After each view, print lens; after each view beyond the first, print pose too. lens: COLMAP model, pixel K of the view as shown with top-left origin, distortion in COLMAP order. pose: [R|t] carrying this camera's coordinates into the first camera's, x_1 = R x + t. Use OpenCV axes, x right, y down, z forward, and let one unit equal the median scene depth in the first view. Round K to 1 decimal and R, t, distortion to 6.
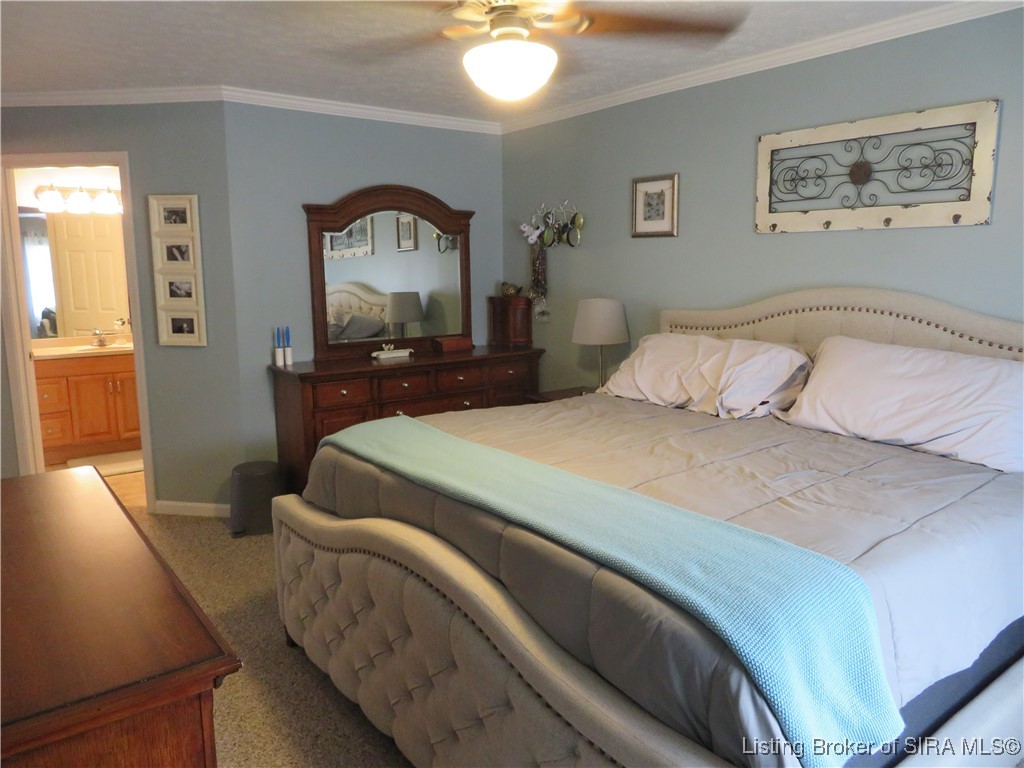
lens RADIAL K [[731.7, 0, 510.2], [0, 731.7, 383.0], [0, 0, 1]] dist [-0.007112, -0.002464]
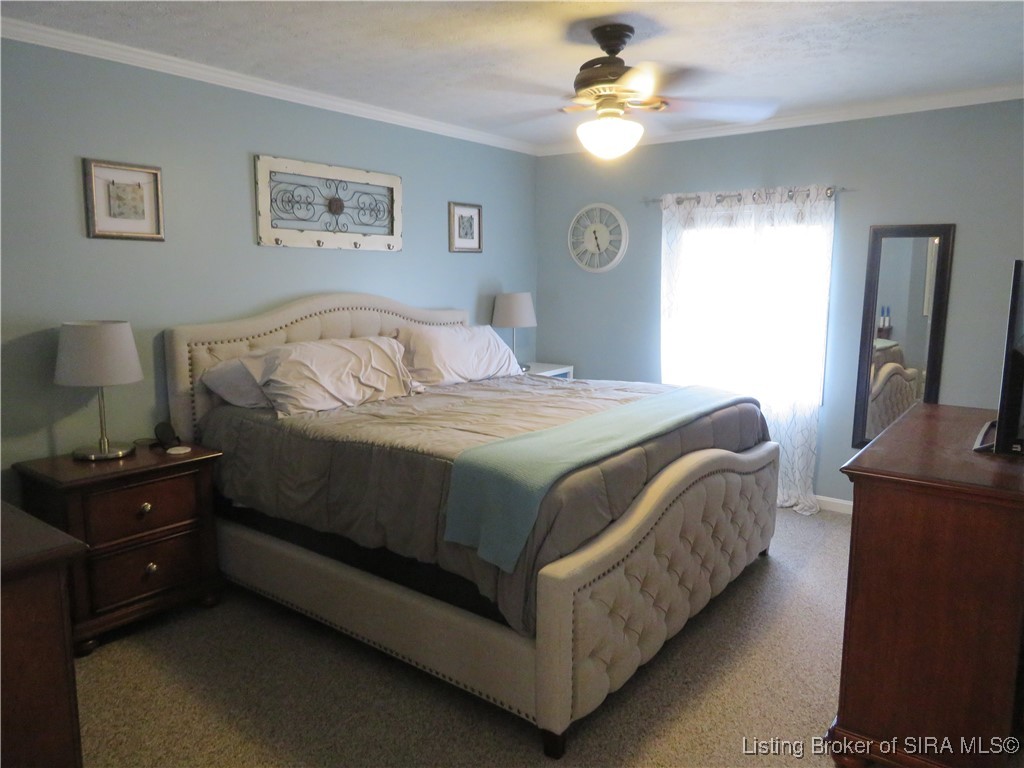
lens RADIAL K [[731.7, 0, 508.2], [0, 731.7, 381.2], [0, 0, 1]] dist [-0.007112, -0.002464]
pose [[-0.268043, -0.126246, 0.955099, -0.889514], [0.157871, 0.972220, 0.172815, -0.156974], [-0.950384, 0.197104, -0.240666, 1.066948]]
